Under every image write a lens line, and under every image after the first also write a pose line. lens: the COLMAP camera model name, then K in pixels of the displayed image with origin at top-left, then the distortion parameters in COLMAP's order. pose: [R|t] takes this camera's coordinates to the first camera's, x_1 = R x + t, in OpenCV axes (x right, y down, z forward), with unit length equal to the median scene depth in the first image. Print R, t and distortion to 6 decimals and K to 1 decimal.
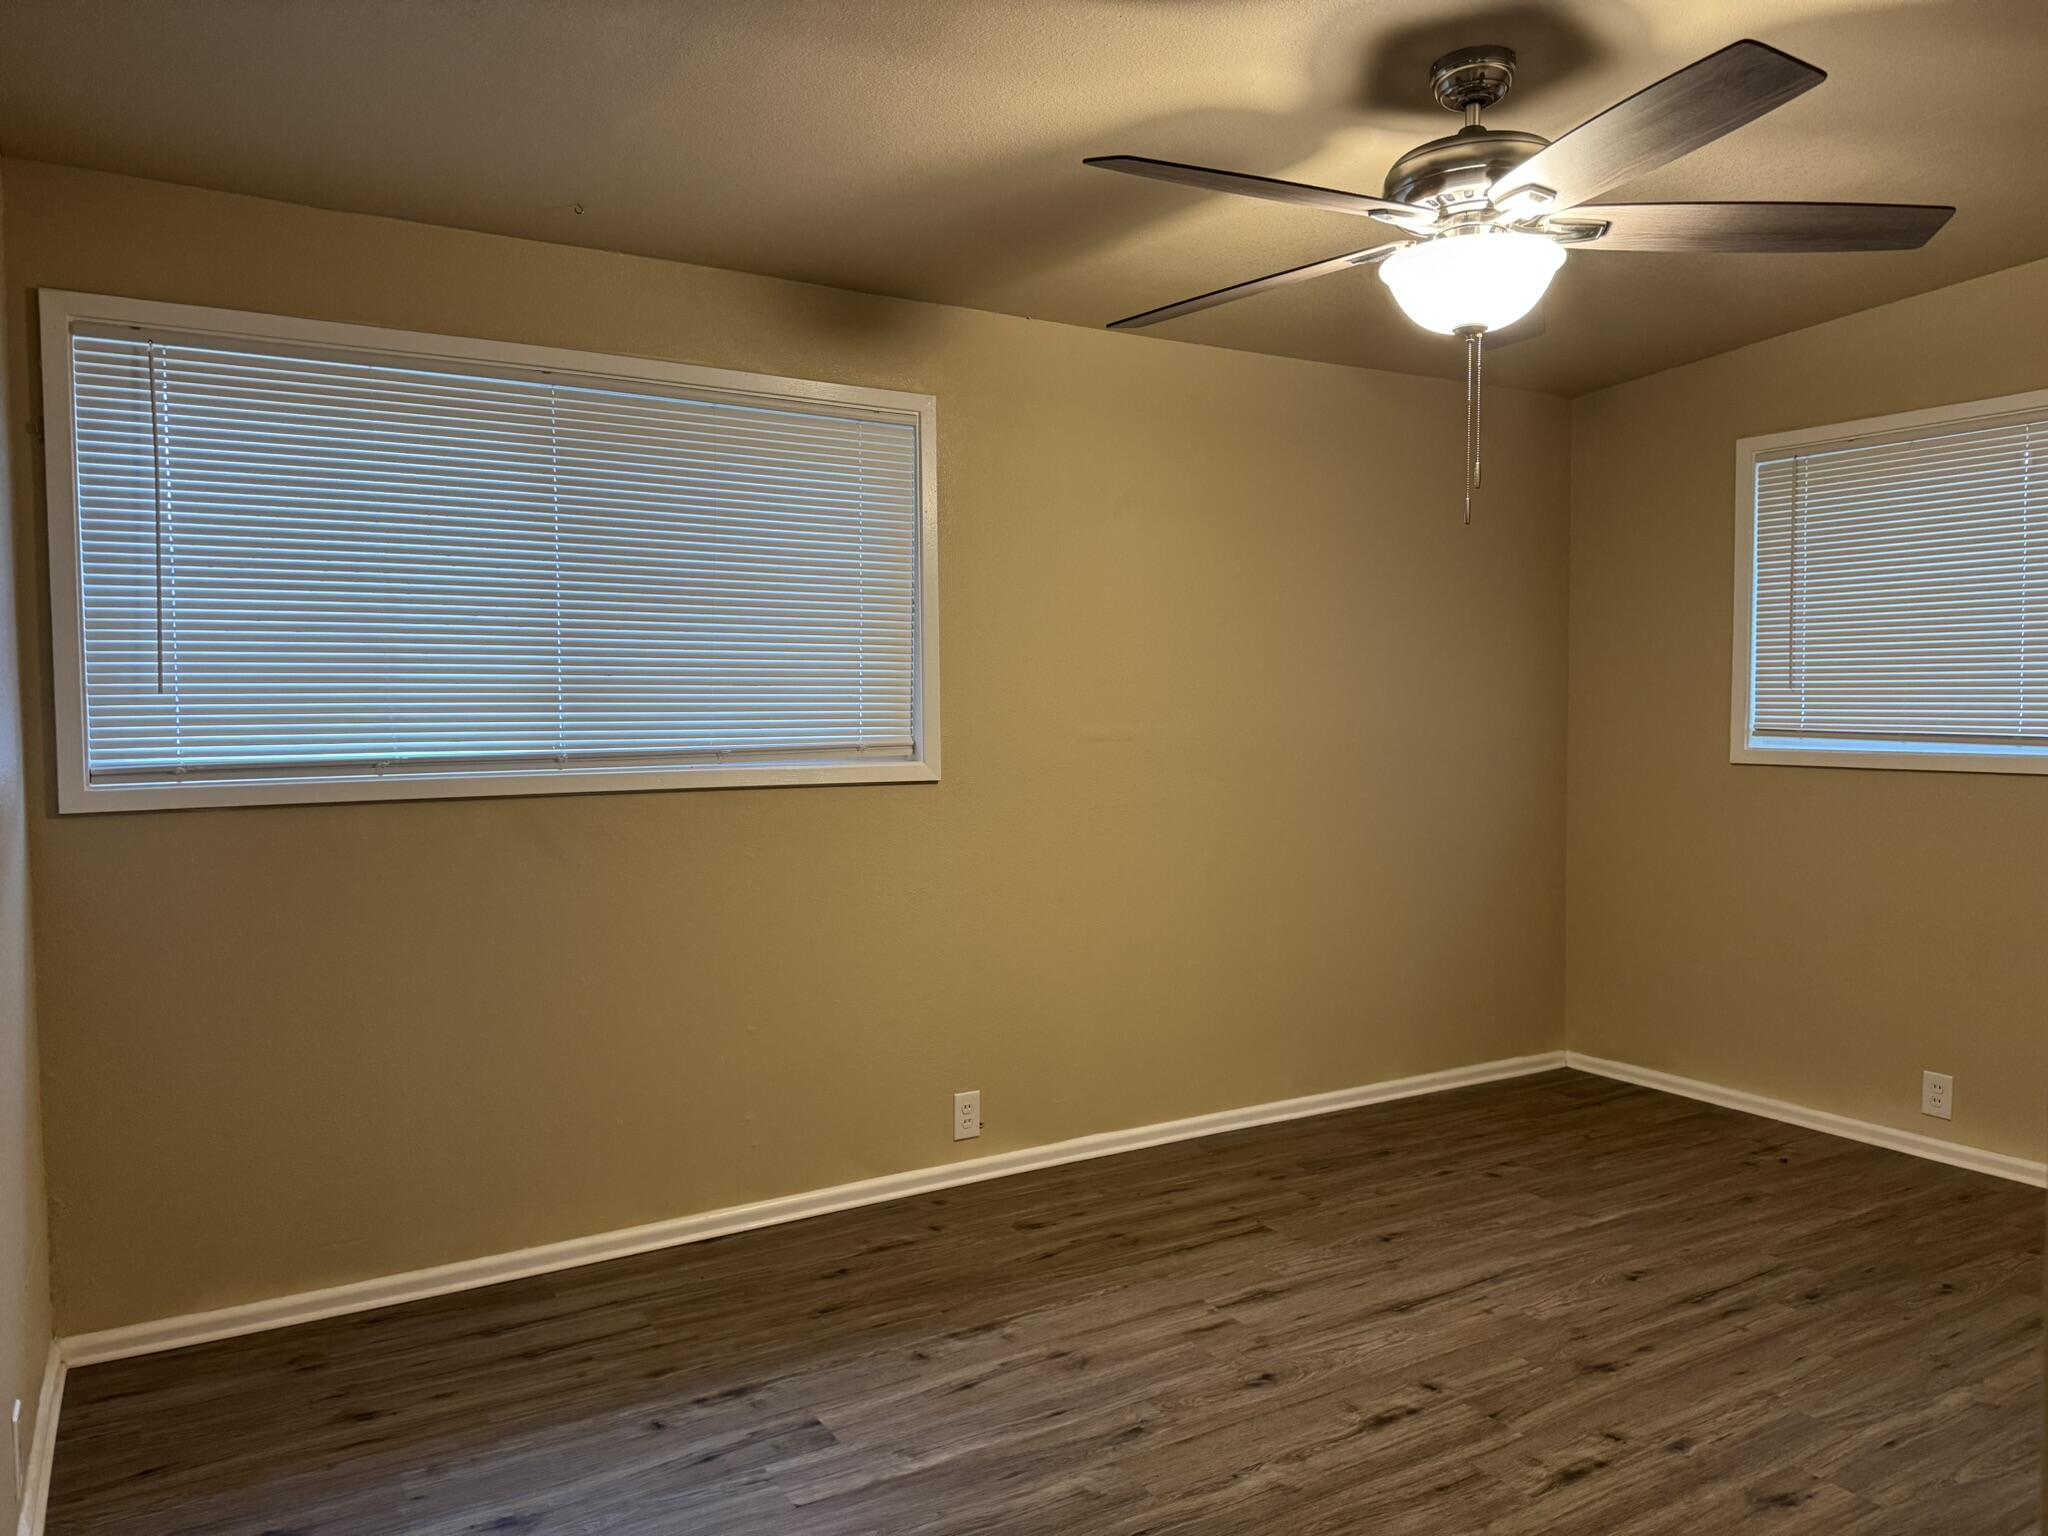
lens RADIAL K [[1460.1, 0, 1024.0], [0, 1460.1, 768.0], [0, 0, 1]] dist [0.022264, -0.032811]
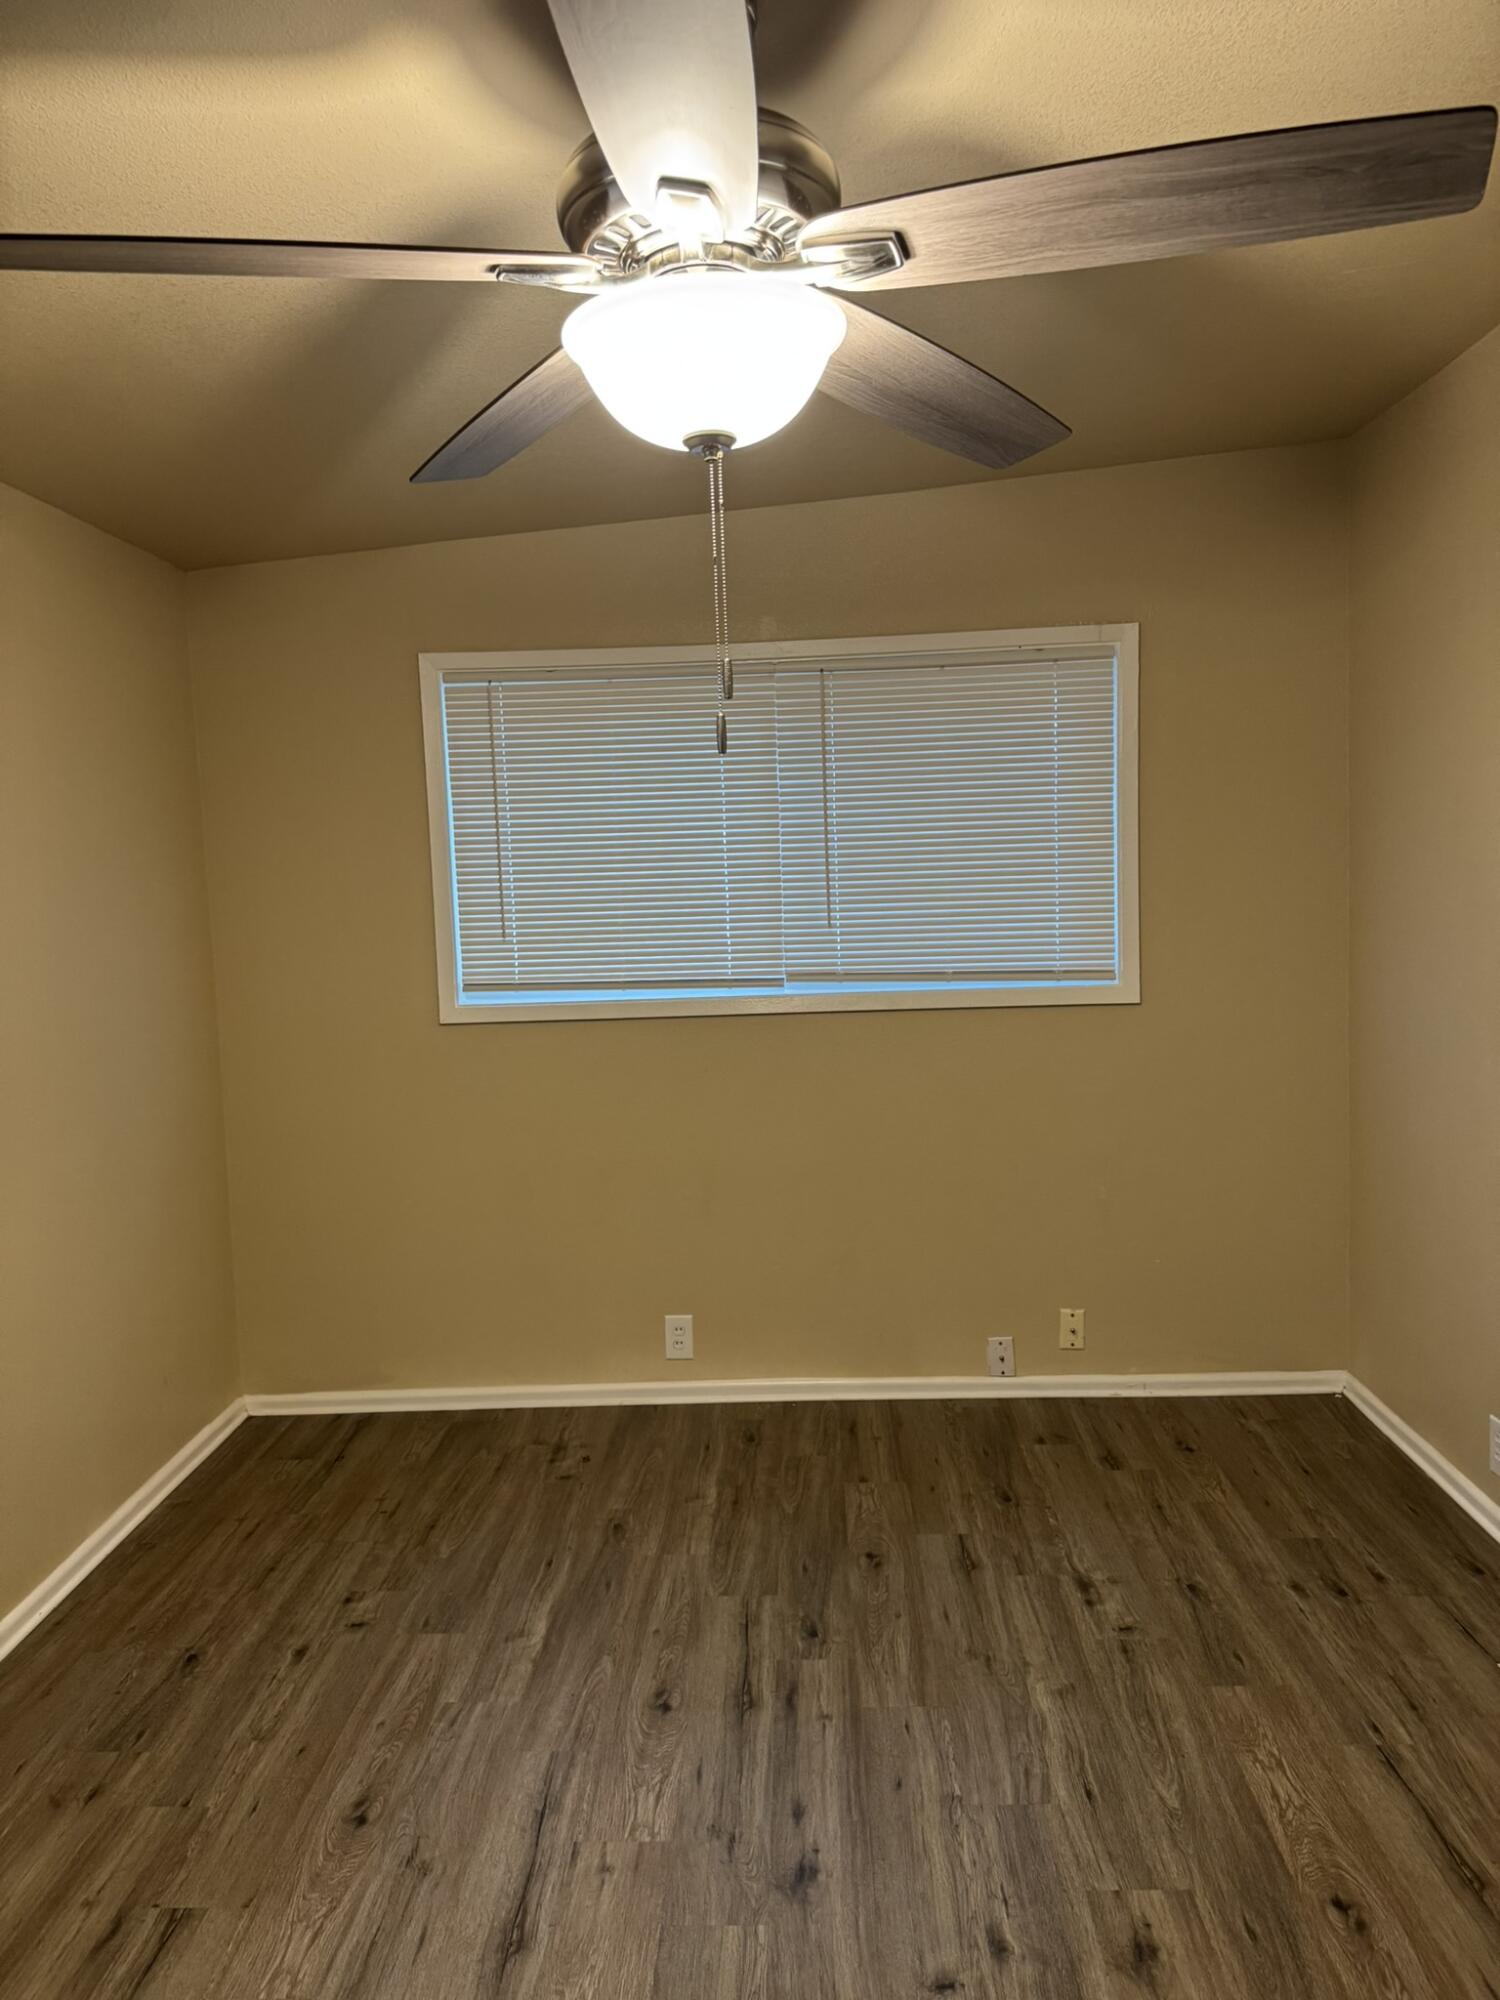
lens RADIAL K [[1420.8, 0, 749.8], [0, 1420.8, 985.5], [0, 0, 1]] dist [0.020943, -0.020738]
pose [[0.540097, -0.081468, 0.837651, -0.157312], [0.068112, 0.996270, 0.052978, -0.071802], [-0.838842, 0.028441, 0.543631, 0.461584]]
